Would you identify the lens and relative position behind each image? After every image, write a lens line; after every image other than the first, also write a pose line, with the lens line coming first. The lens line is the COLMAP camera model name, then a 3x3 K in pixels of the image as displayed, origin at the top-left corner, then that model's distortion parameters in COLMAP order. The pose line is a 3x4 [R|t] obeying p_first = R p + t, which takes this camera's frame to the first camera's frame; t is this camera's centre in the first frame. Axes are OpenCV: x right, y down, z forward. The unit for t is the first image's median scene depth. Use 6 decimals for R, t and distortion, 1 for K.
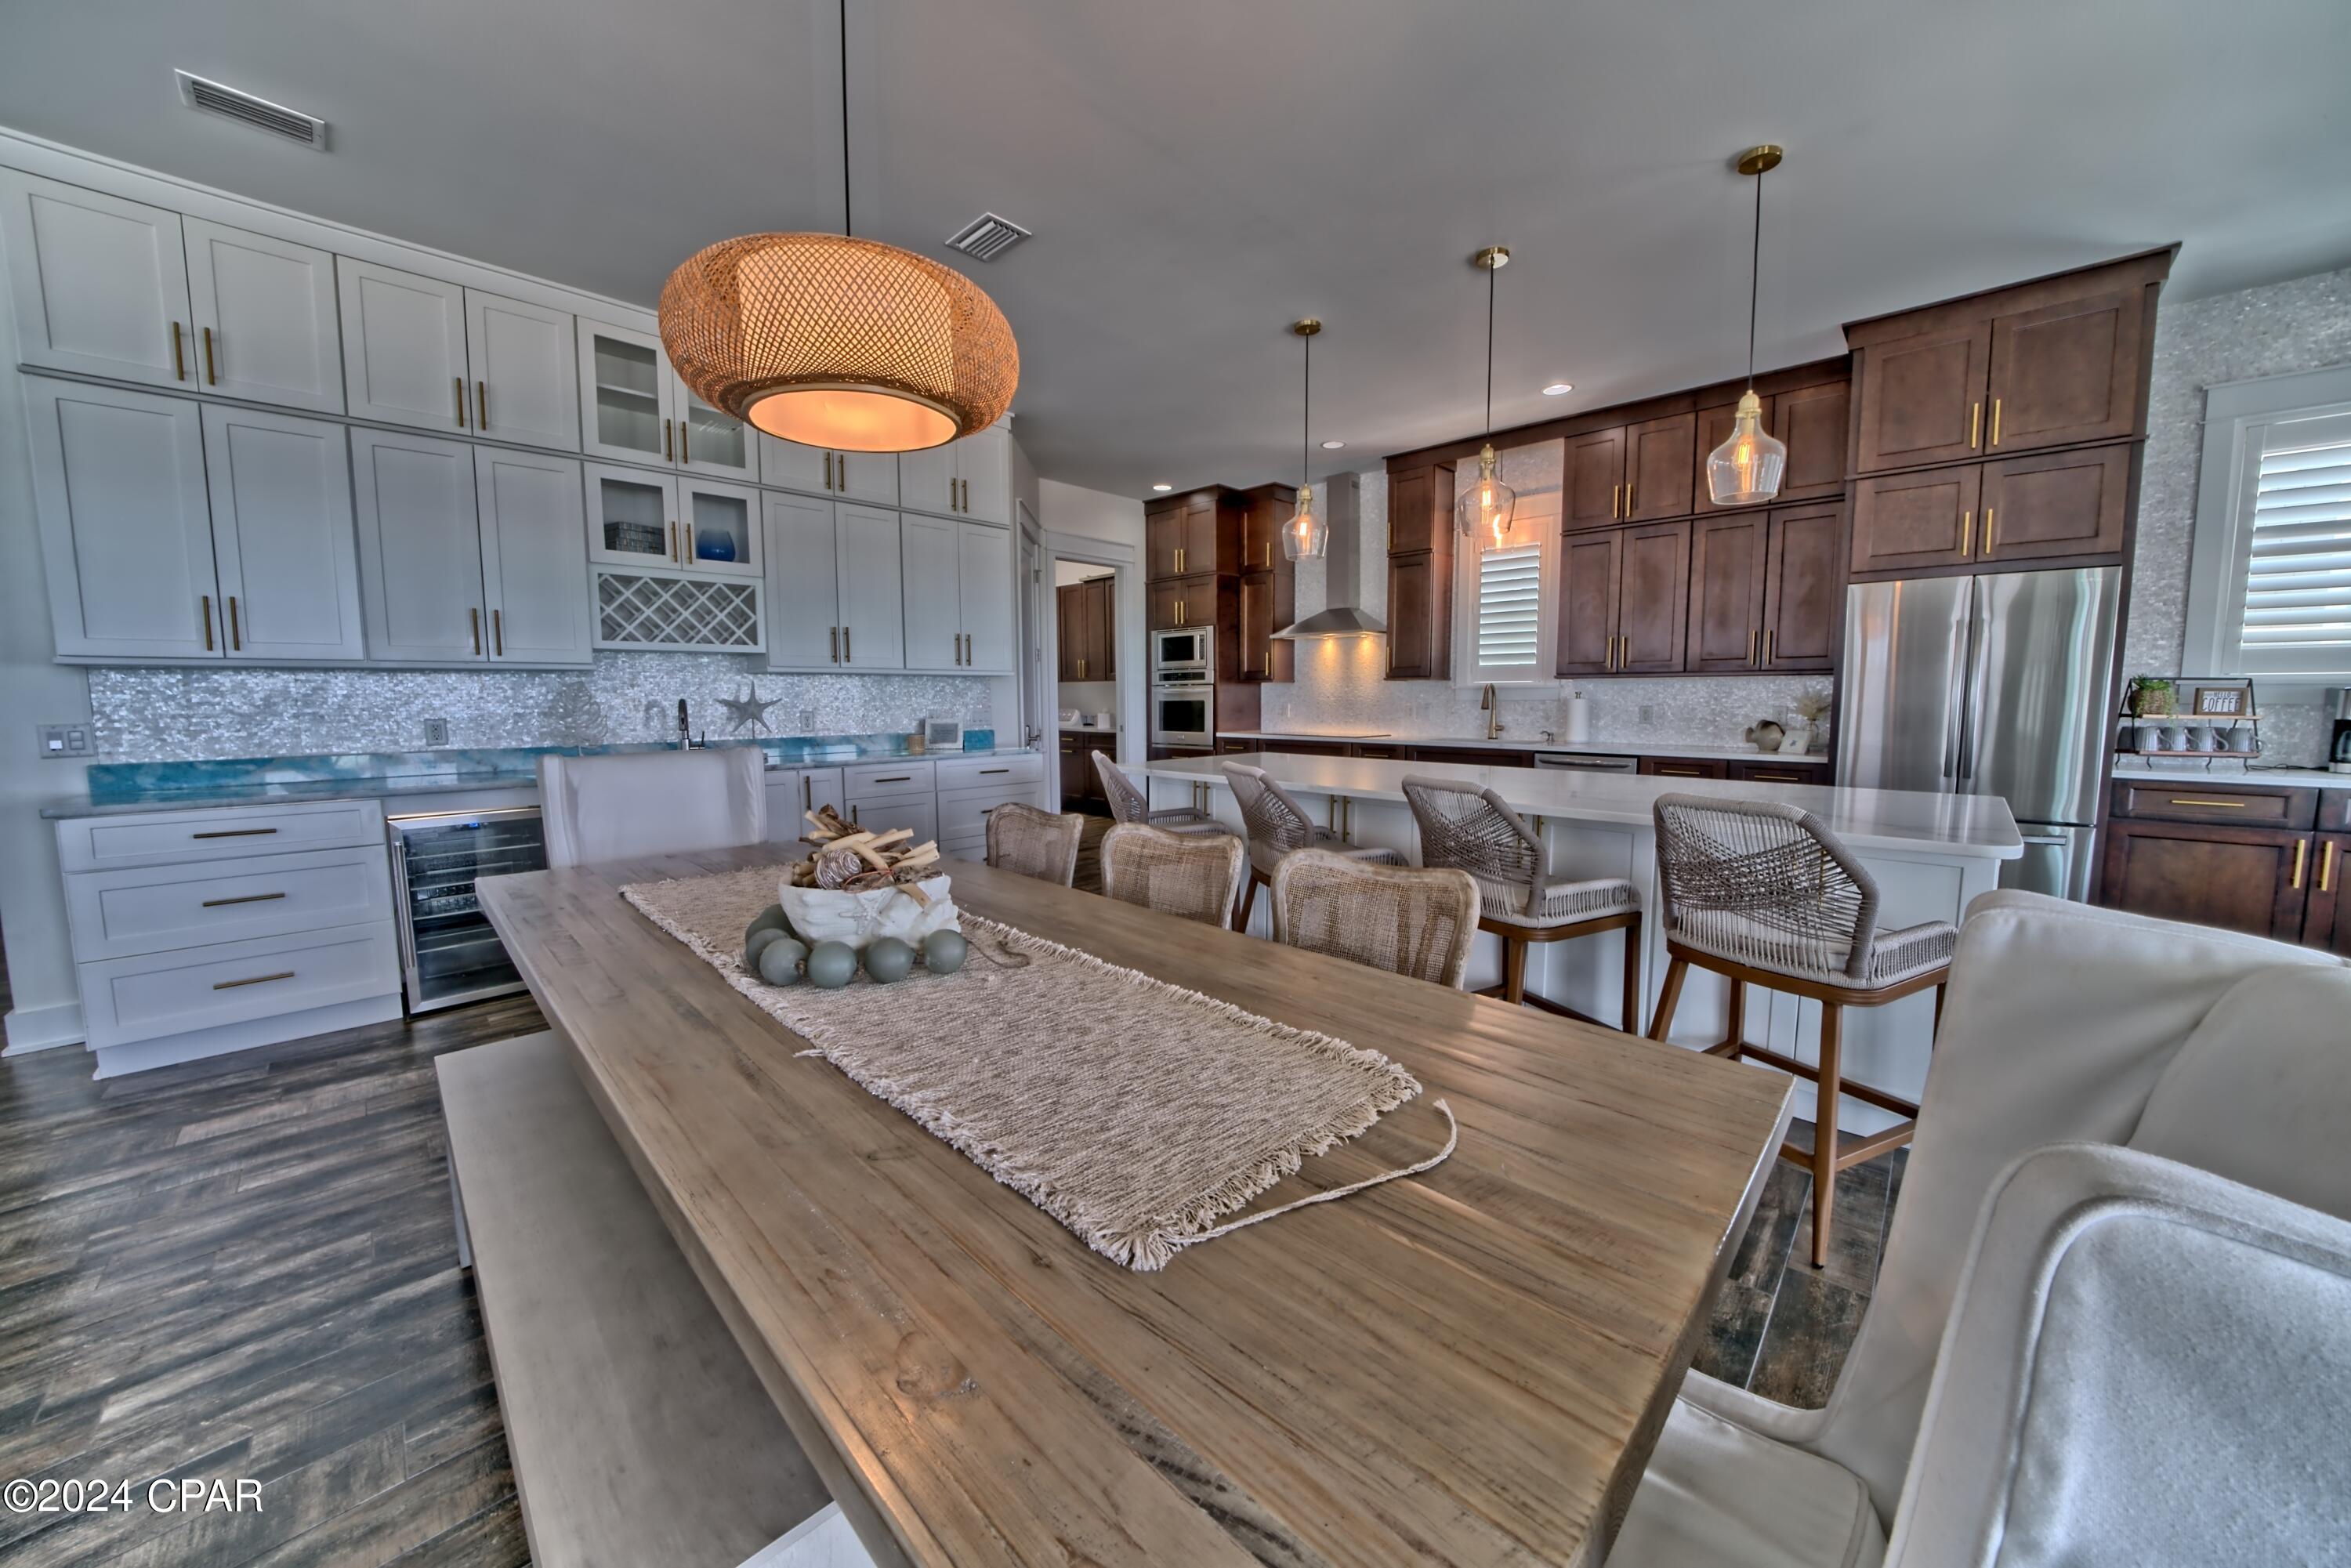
lens RADIAL K [[811.5, 0, 1178.2], [0, 811.5, 767.9], [0, 0, 1]] dist [-0.023861, 0.002111]
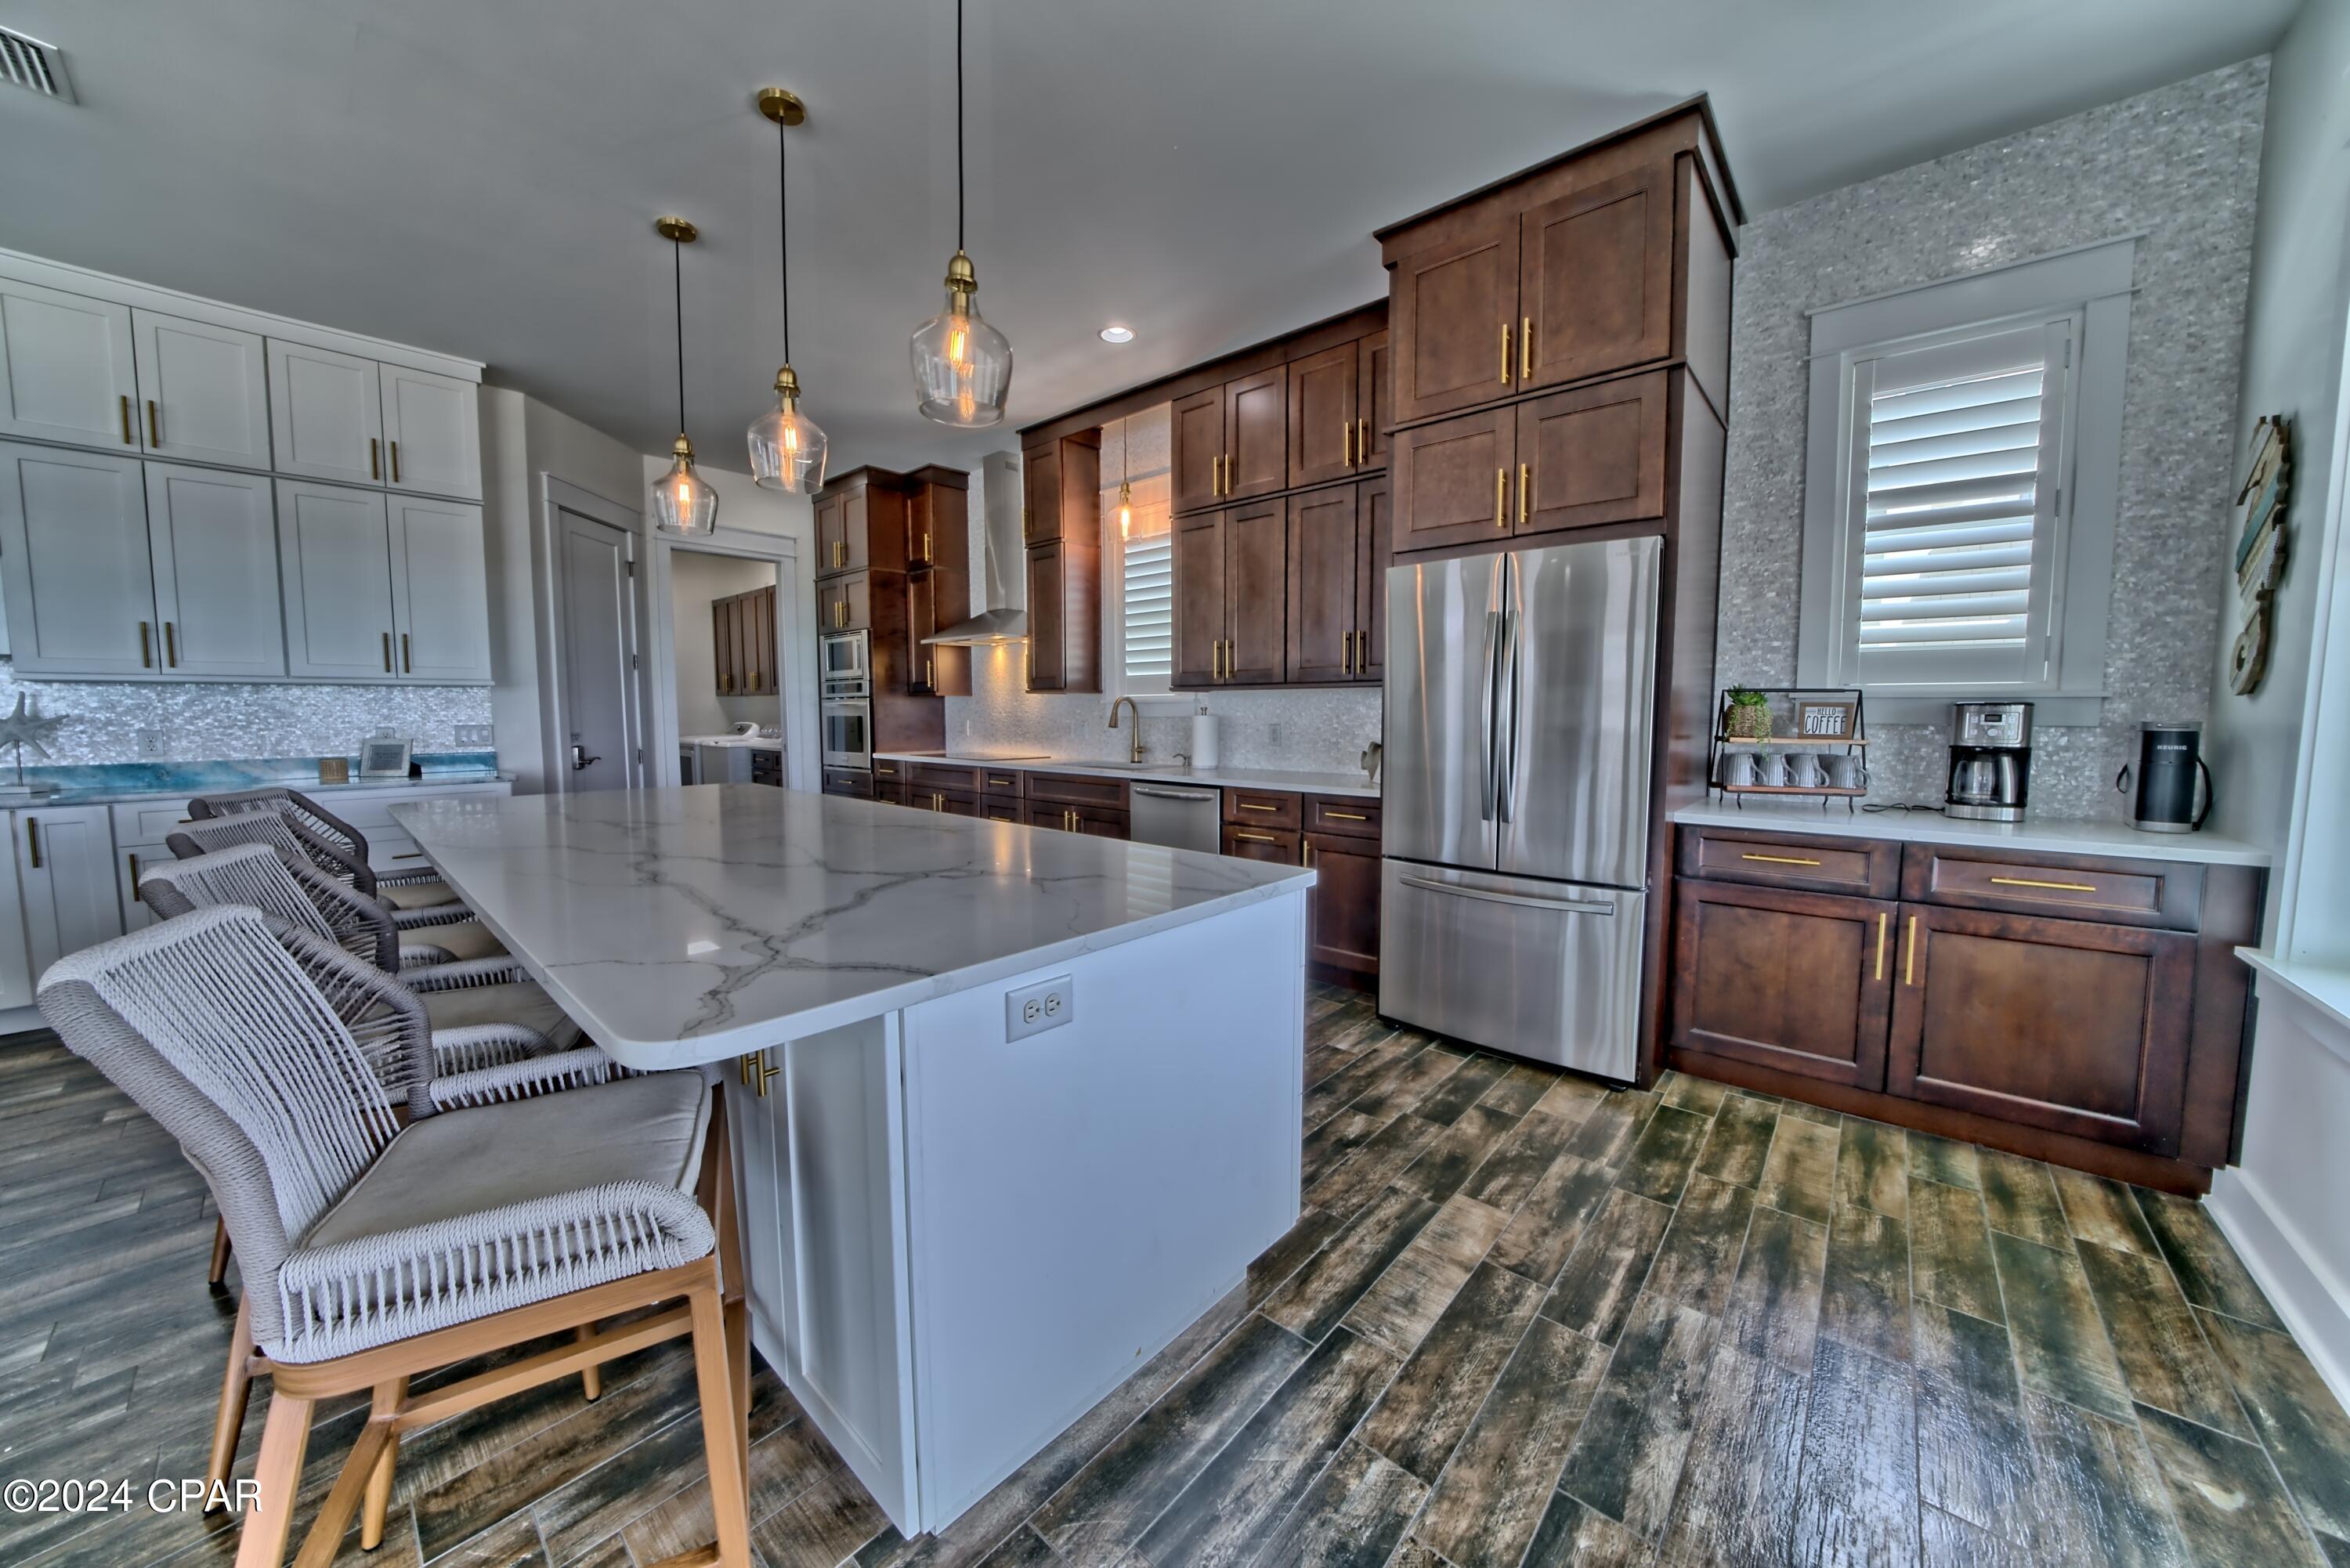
lens RADIAL K [[811.1, 0, 1181.6], [0, 811.1, 768.4], [0, 0, 1]] dist [-0.023861, 0.002111]
pose [[0.998431, 0.000017, 0.055998, 0.520972], [0.001038, 0.999823, -0.018808, -0.019423], [-0.055989, 0.018836, 0.998254, 0.207071]]
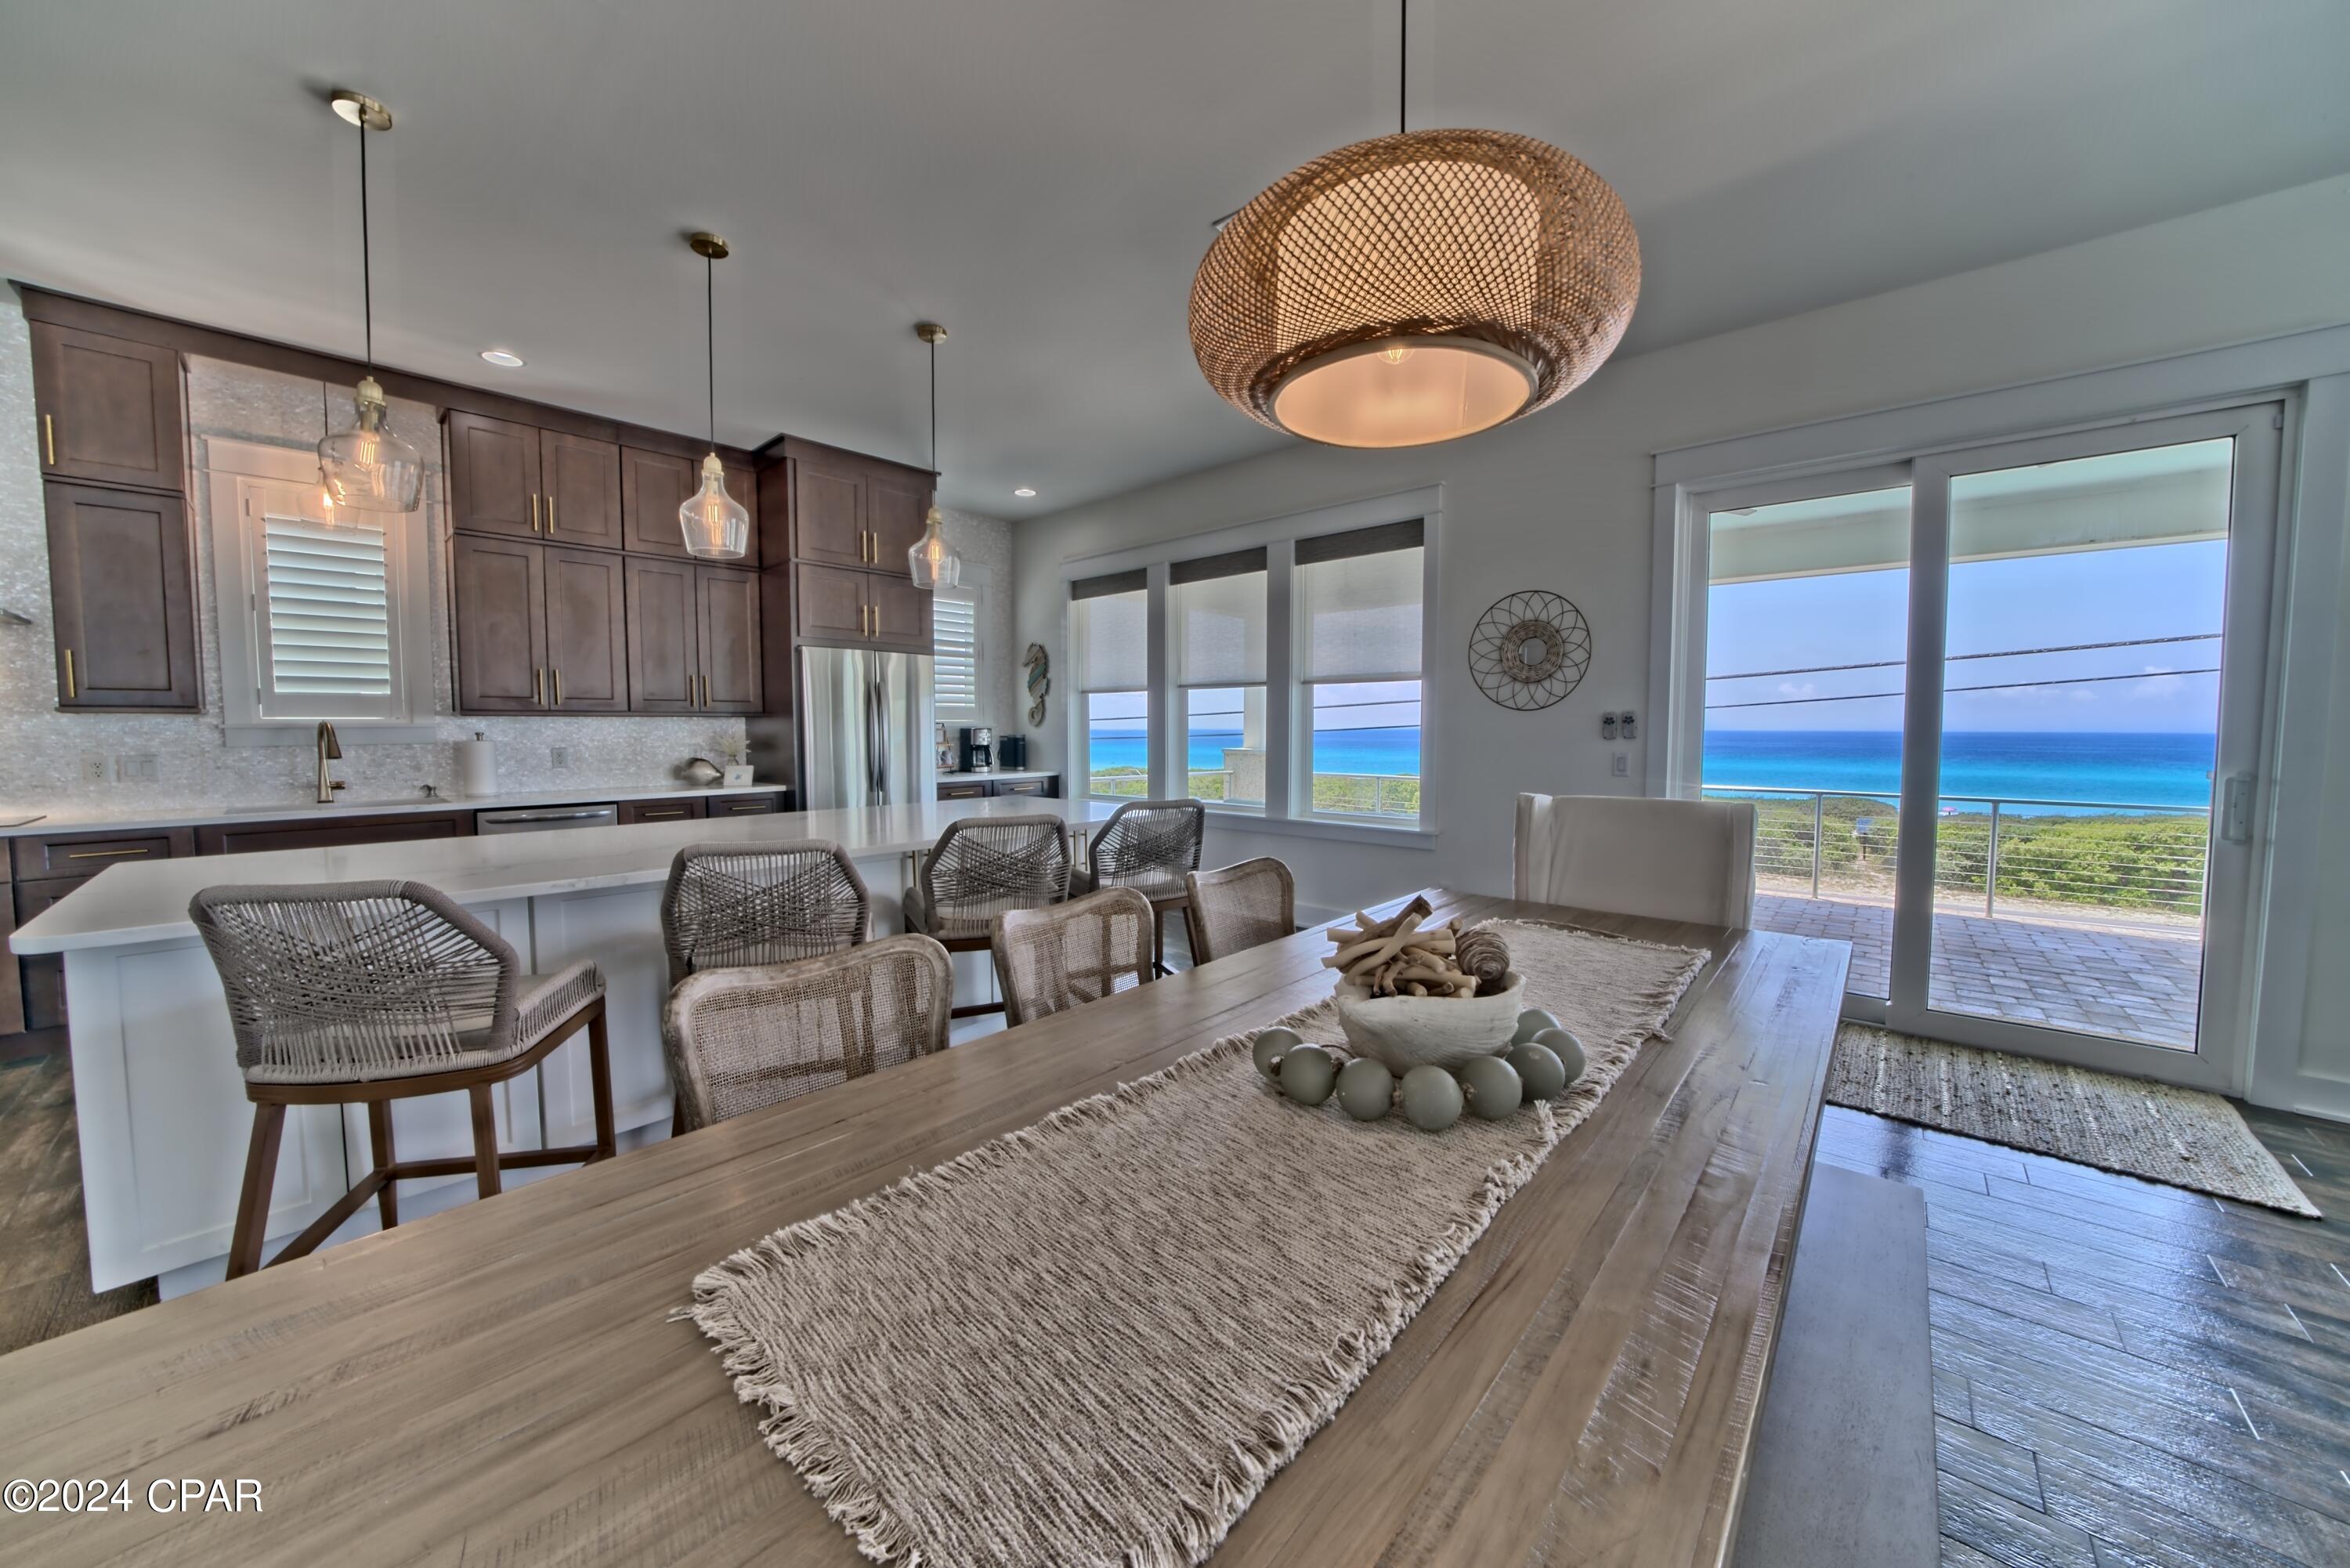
lens RADIAL K [[811.1, 0, 1165.3], [0, 811.1, 779.0], [0, 0, 1]] dist [-0.023861, 0.002111]
pose [[-0.030877, -0.060434, 0.997695, -0.390188], [0.090764, 0.993877, 0.063012, -0.044105], [-0.995394, 0.092500, -0.025203, 0.421859]]
